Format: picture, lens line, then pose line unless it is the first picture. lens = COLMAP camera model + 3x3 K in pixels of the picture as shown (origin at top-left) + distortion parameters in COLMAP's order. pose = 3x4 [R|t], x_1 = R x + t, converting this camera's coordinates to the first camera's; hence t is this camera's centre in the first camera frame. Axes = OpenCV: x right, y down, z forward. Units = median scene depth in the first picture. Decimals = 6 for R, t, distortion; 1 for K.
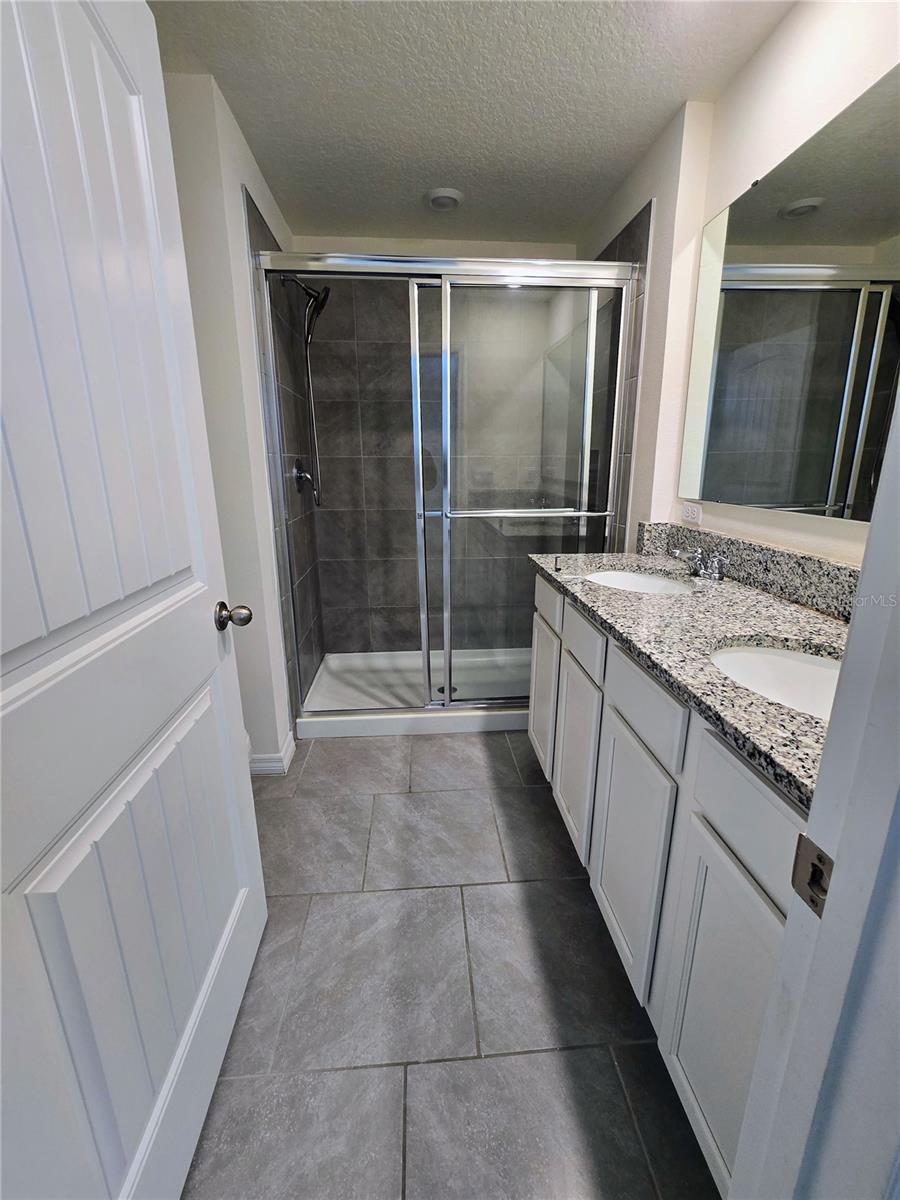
lens RADIAL K [[491.0, 0, 455.1], [0, 491.0, 591.3], [0, 0, 1]] dist [-0.006249, 0.001337]
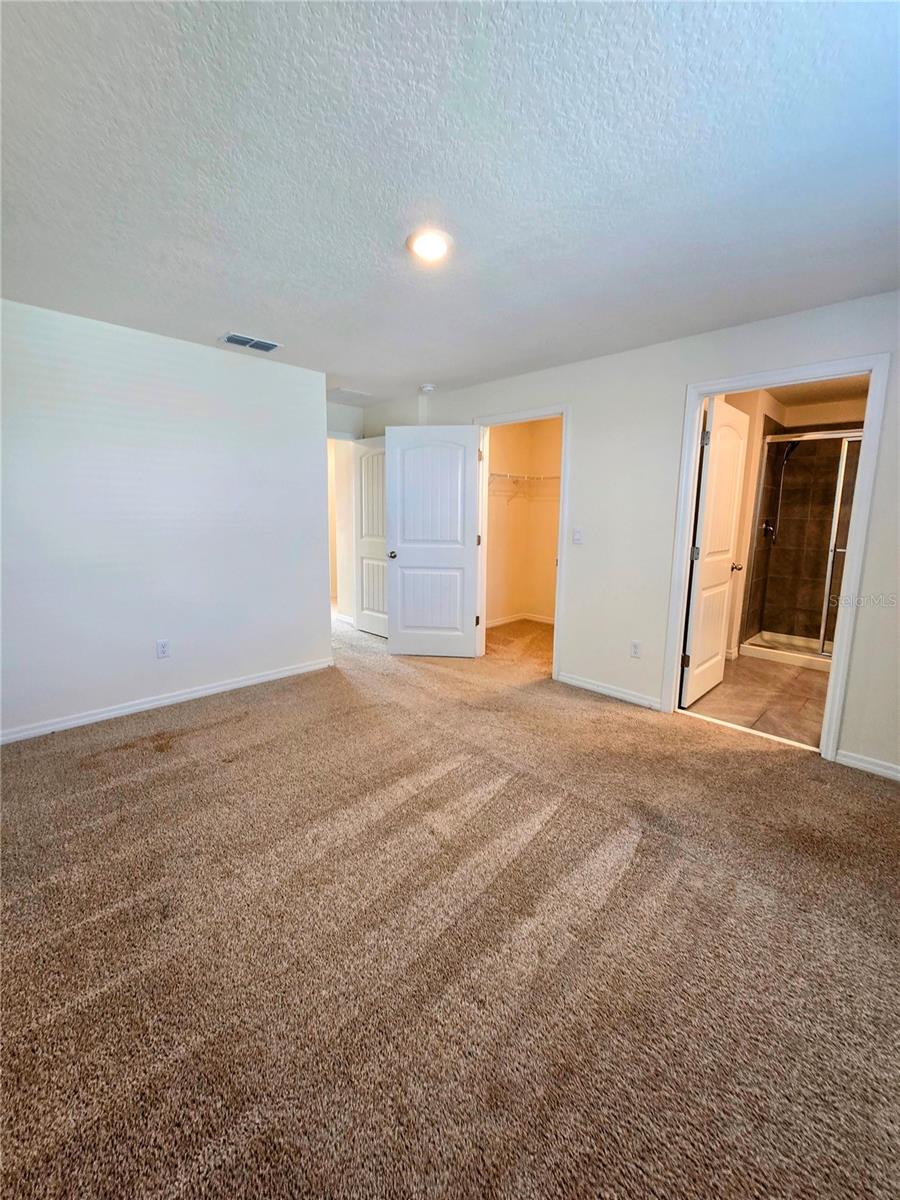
lens RADIAL K [[491.0, 0, 454.0], [0, 491.0, 587.8], [0, 0, 1]] dist [-0.006249, 0.001337]
pose [[0.652290, 0.131668, -0.746446, 0.431634], [-0.210669, 0.977488, -0.011674, 0.338820], [0.728105, 0.164868, 0.665344, -1.398177]]
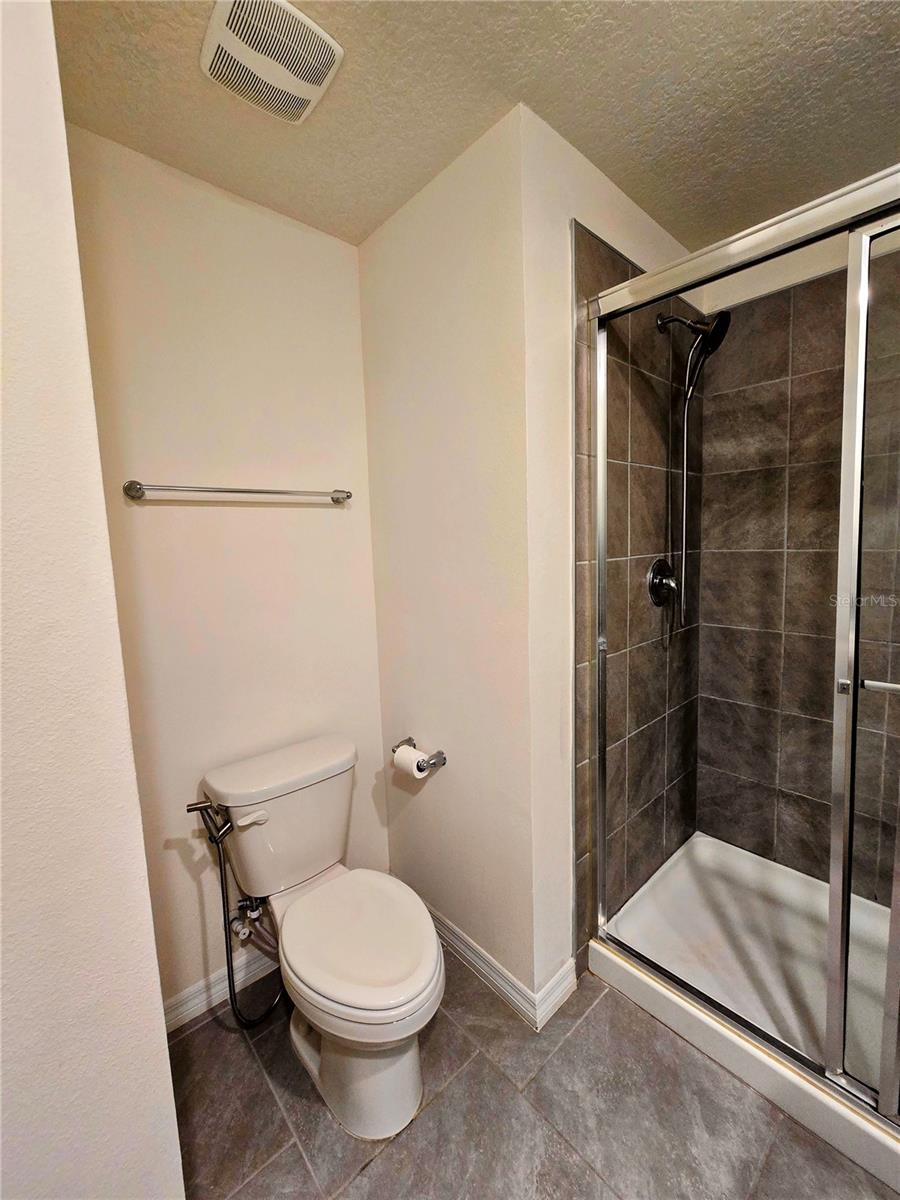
lens RADIAL K [[491.0, 0, 453.2], [0, 491.0, 590.7], [0, 0, 1]] dist [-0.006249, 0.001337]
pose [[0.605623, 0.064464, -0.793136, 0.073440], [-0.174065, 0.983307, -0.052992, -0.158328], [0.776481, 0.170150, 0.606735, 0.403432]]
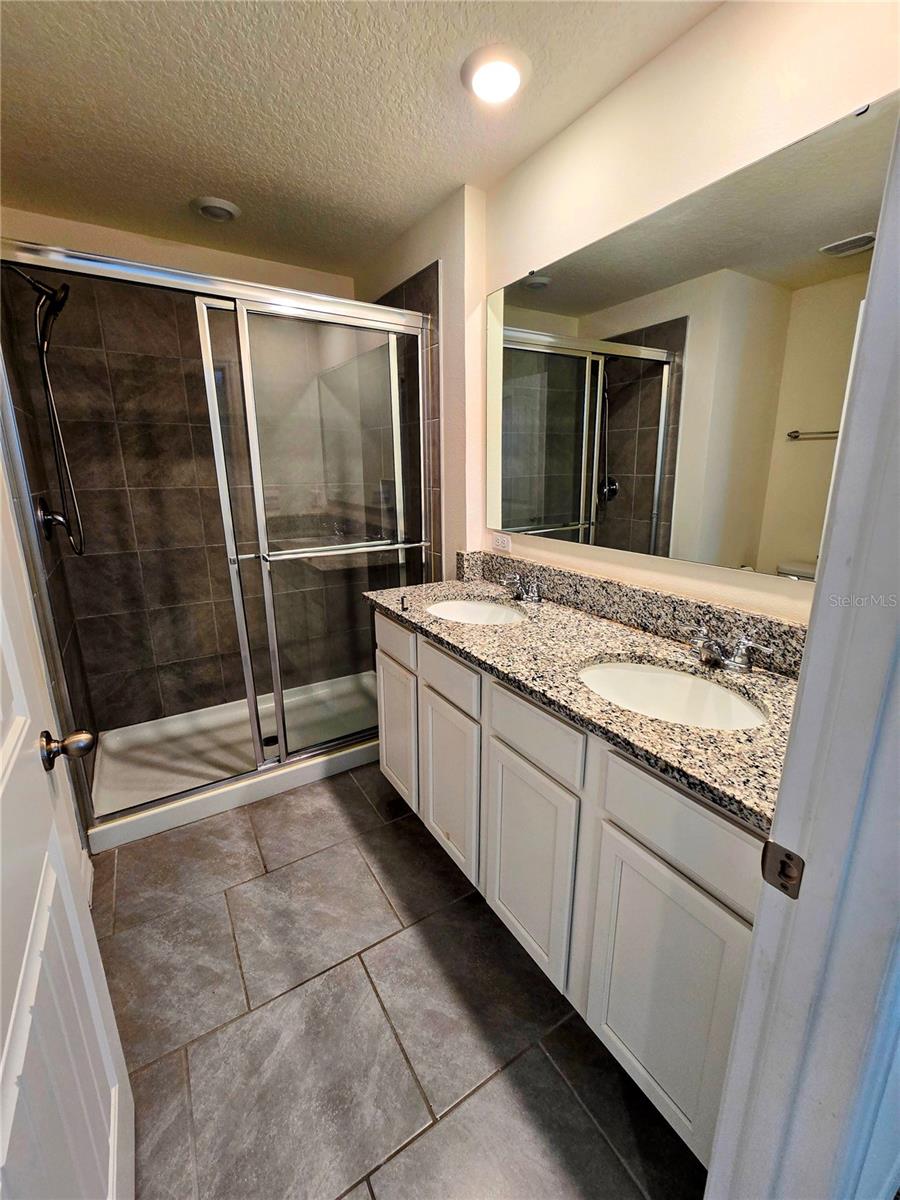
lens RADIAL K [[491.0, 0, 455.2], [0, 491.0, 591.5], [0, 0, 1]] dist [-0.006249, 0.001337]
pose [[0.884942, -0.113204, 0.451732, -0.126280], [0.118799, 0.992788, 0.016066, -0.067439], [-0.450293, 0.039448, 0.892009, 0.028159]]
